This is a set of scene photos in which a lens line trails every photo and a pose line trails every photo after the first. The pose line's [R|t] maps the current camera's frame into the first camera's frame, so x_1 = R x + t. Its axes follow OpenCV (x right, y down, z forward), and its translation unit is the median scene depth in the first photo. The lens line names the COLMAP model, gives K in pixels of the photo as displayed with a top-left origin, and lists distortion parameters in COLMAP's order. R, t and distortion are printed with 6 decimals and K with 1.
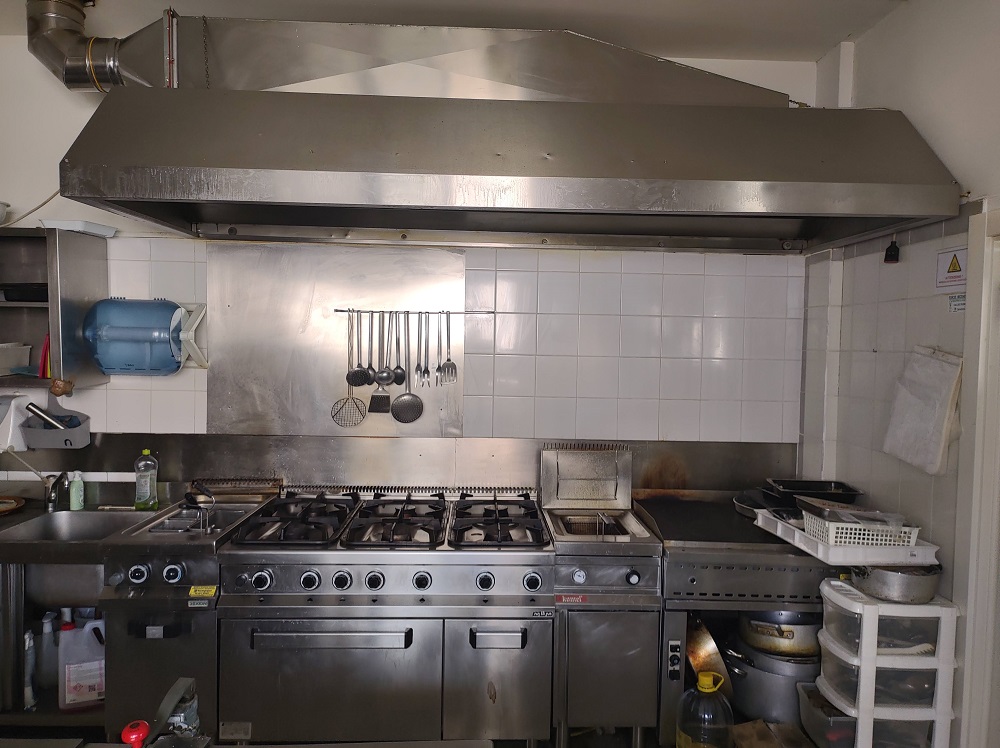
lens RADIAL K [[727.6, 0, 500.7], [0, 727.6, 370.4], [0, 0, 1]] dist [0.064311, -0.057308]
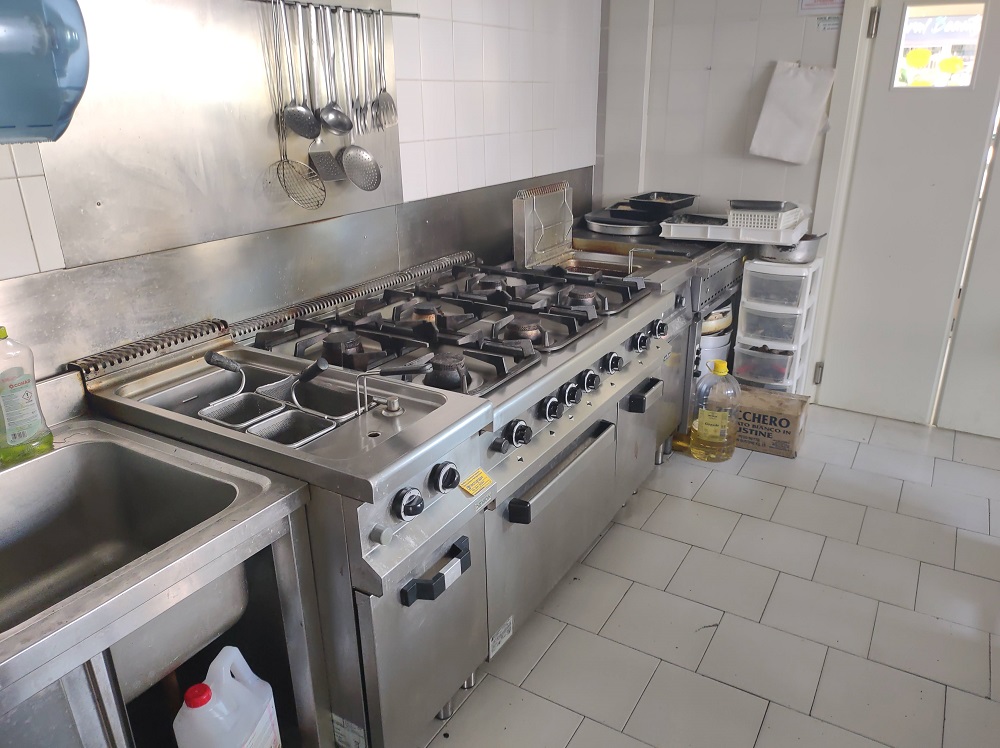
lens RADIAL K [[727.6, 0, 500.7], [0, 727.6, 370.4], [0, 0, 1]] dist [0.064311, -0.057308]
pose [[0.549462, -0.318622, 0.772380, -0.628606], [0.048239, 0.934988, 0.351384, -0.004941], [-0.834125, -0.155813, 0.529110, 0.504851]]
